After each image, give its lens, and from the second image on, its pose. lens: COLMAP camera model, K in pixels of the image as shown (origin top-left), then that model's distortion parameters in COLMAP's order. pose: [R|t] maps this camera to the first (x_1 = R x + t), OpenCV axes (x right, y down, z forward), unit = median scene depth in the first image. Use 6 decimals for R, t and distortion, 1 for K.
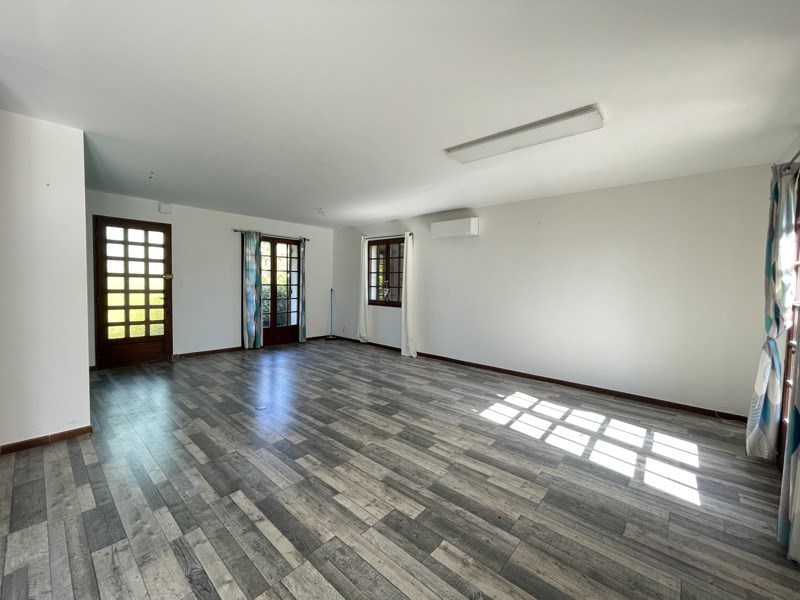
lens RADIAL K [[325.1, 0, 399.6], [0, 325.1, 296.2], [0, 0, 1]] dist [-0.001391, -0.000153]
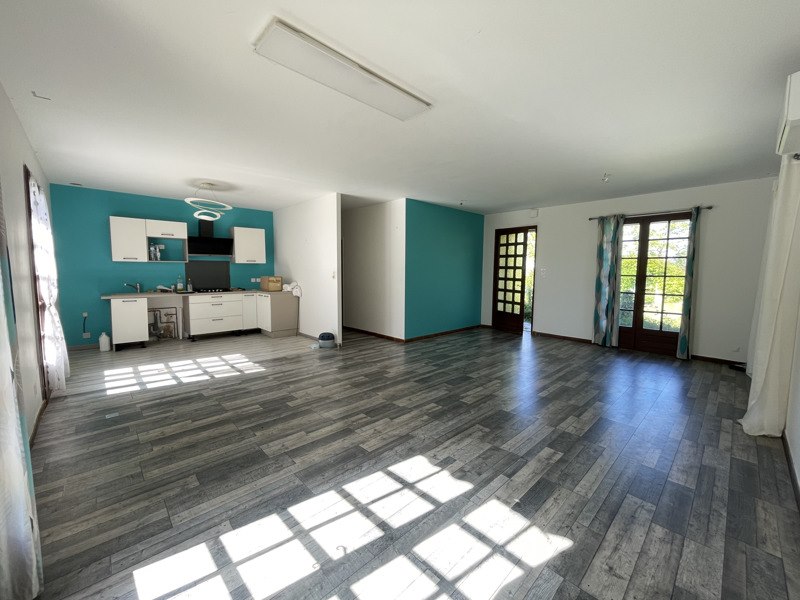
lens RADIAL K [[325.1, 0, 399.6], [0, 325.1, 296.2], [0, 0, 1]] dist [-0.001391, -0.000153]
pose [[-0.084239, 0.062613, -0.994476, 1.046606], [-0.053810, 0.996282, 0.067285, -0.014615], [0.994992, 0.059181, -0.080556, 1.070311]]
